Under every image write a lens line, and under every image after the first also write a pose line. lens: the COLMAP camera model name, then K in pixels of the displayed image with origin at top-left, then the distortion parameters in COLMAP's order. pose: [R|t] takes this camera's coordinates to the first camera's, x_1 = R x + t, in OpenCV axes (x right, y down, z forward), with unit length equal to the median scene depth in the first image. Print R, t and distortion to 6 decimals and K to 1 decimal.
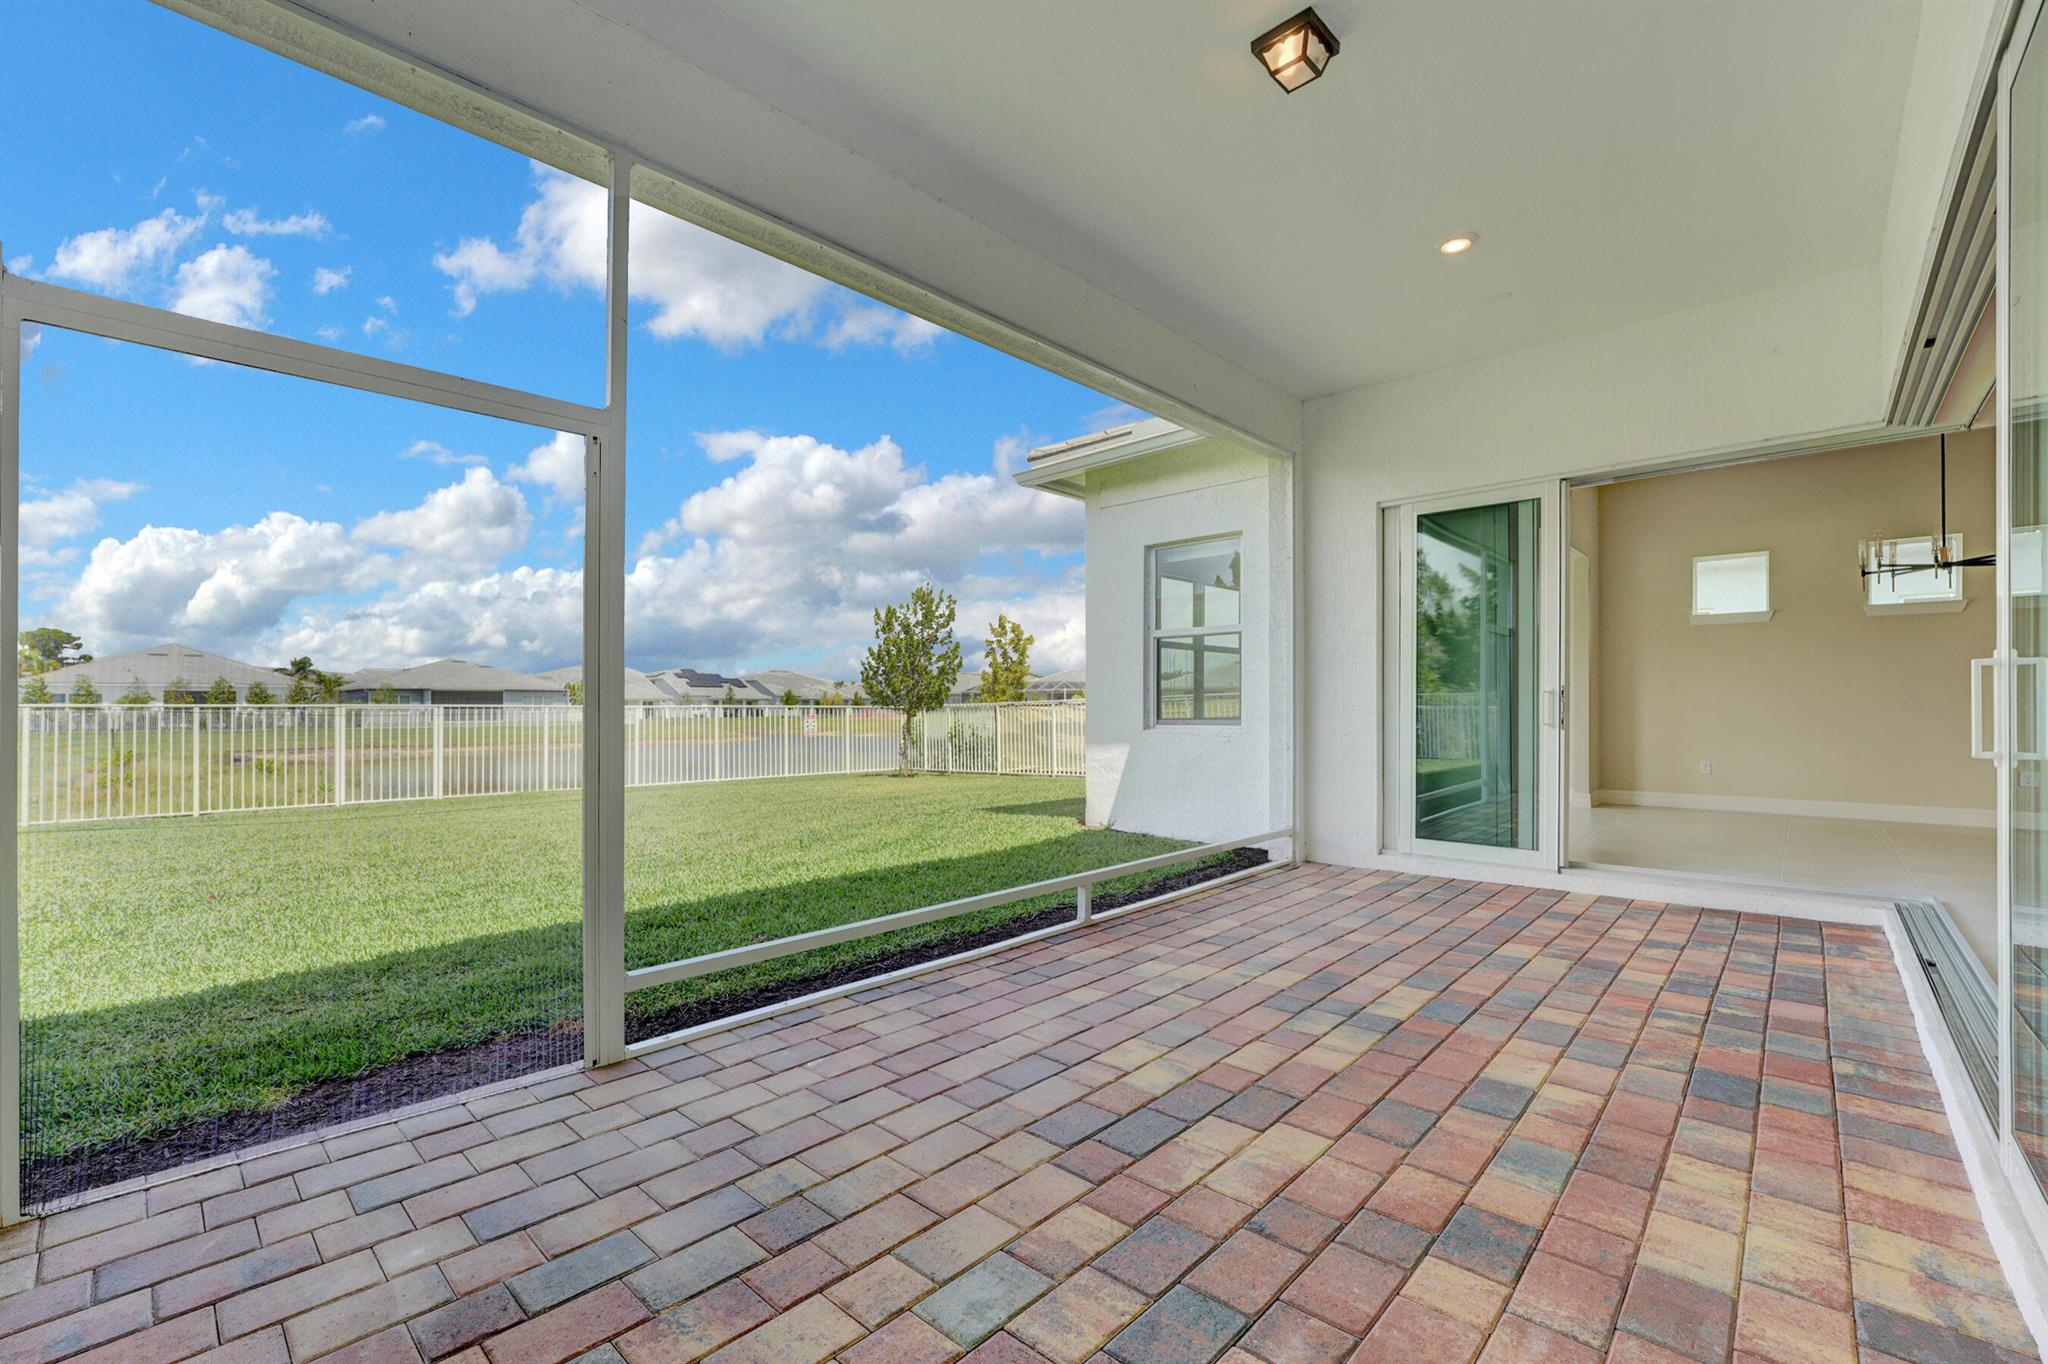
lens RADIAL K [[847.7, 0, 1033.6], [0, 847.7, 708.8], [0, 0, 1]] dist [-0.001808, -0.000273]
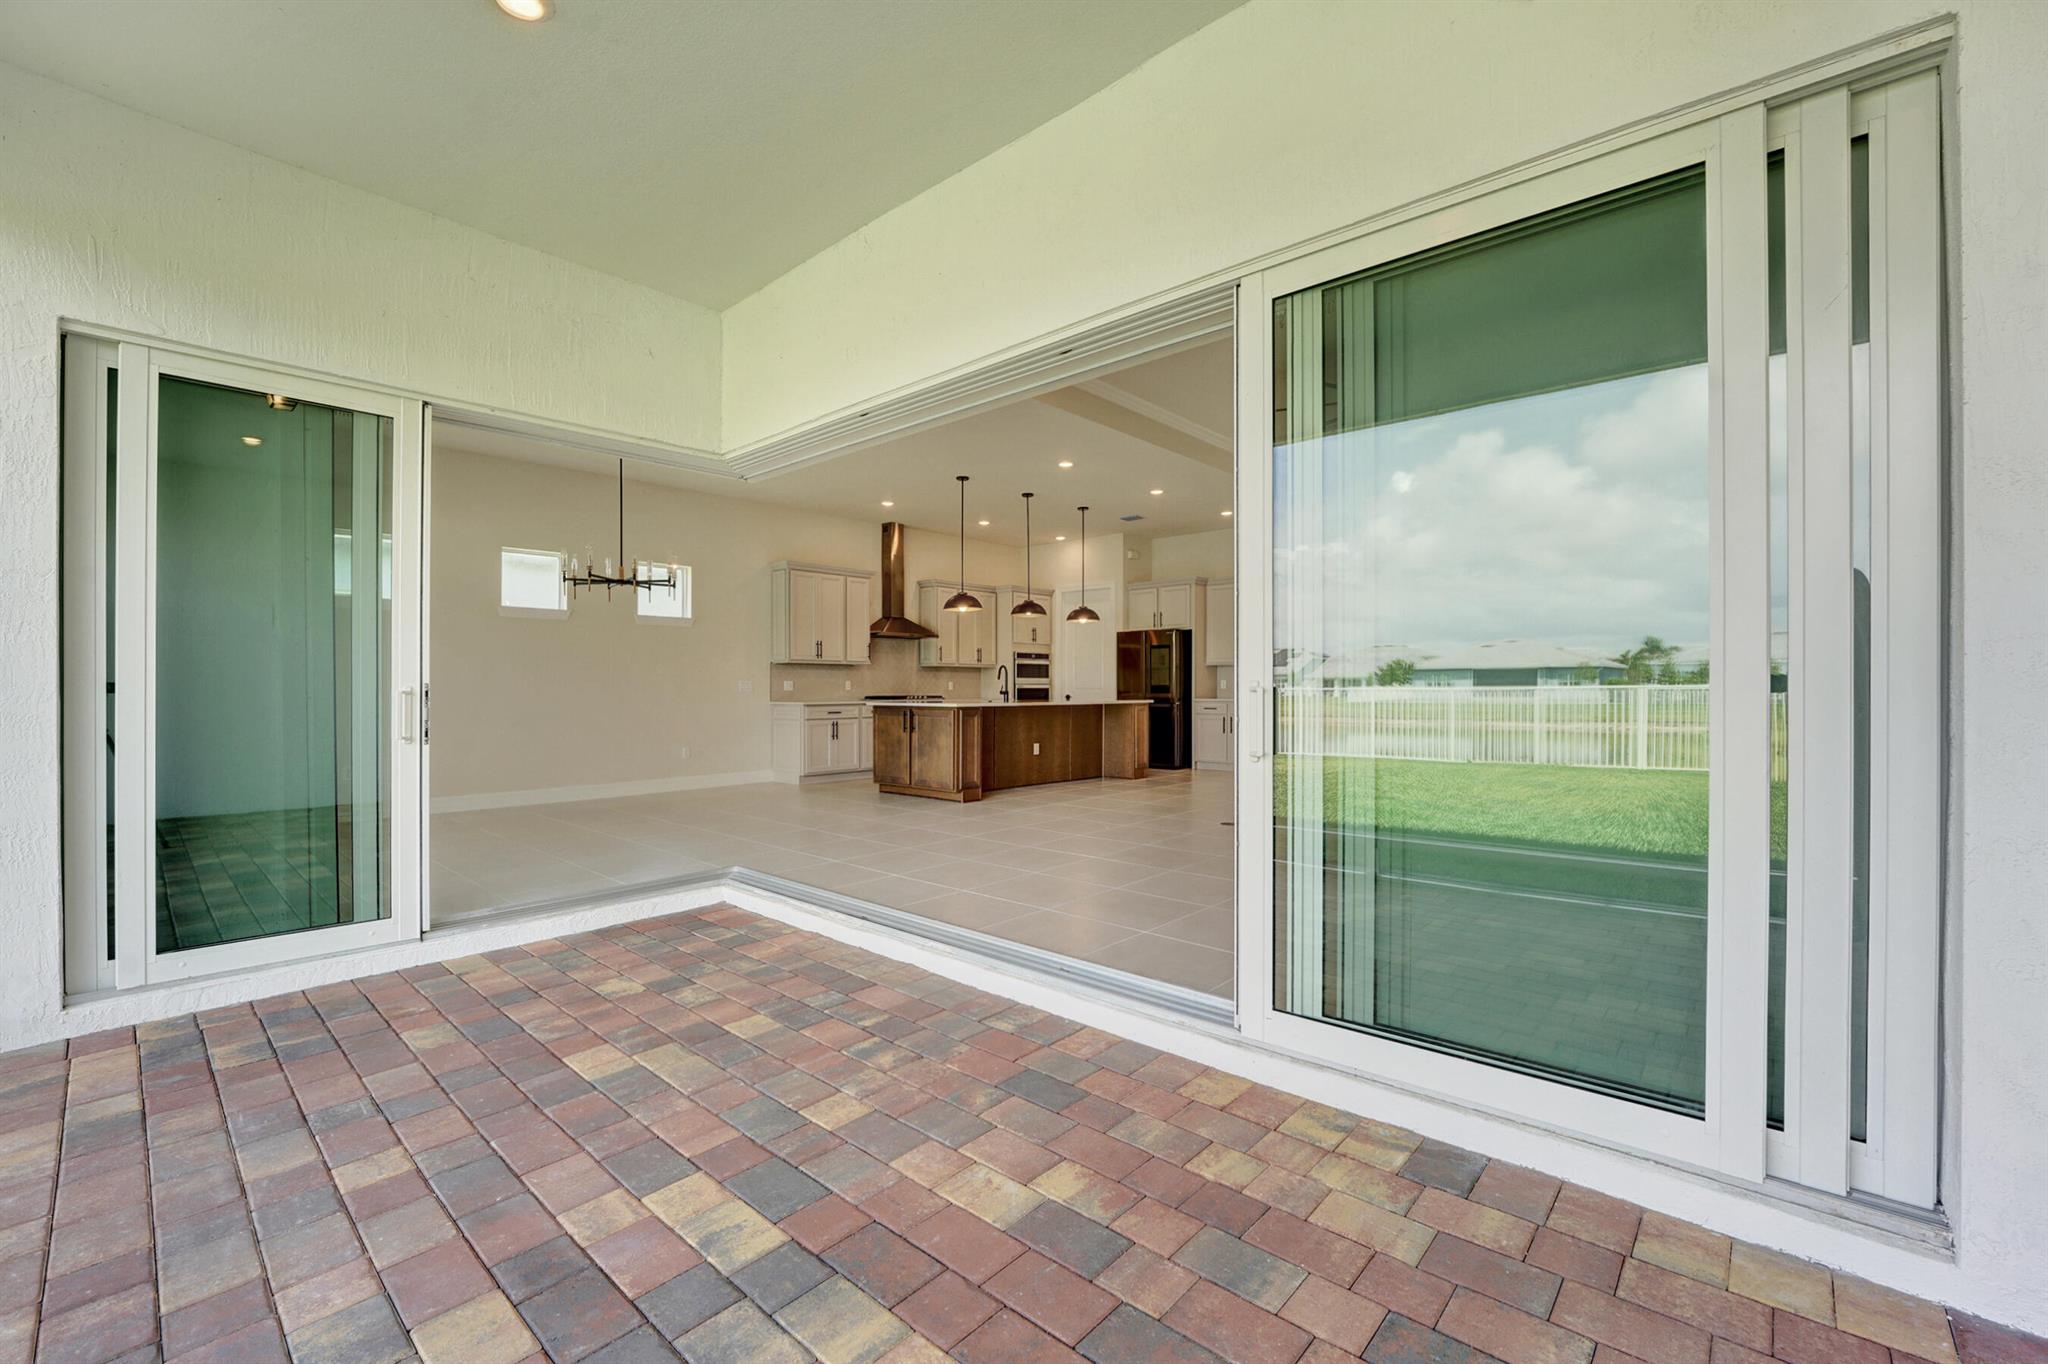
lens RADIAL K [[841.1, 0, 1024.0], [0, 841.1, 682.0], [0, 0, 1]] dist [-0.001208, -0.000449]
pose [[-0.010296, 0.008435, 0.999911, -0.064978], [-0.000845, 0.999964, -0.008445, -0.013708], [-0.999947, -0.000932, -0.010289, 0.287275]]
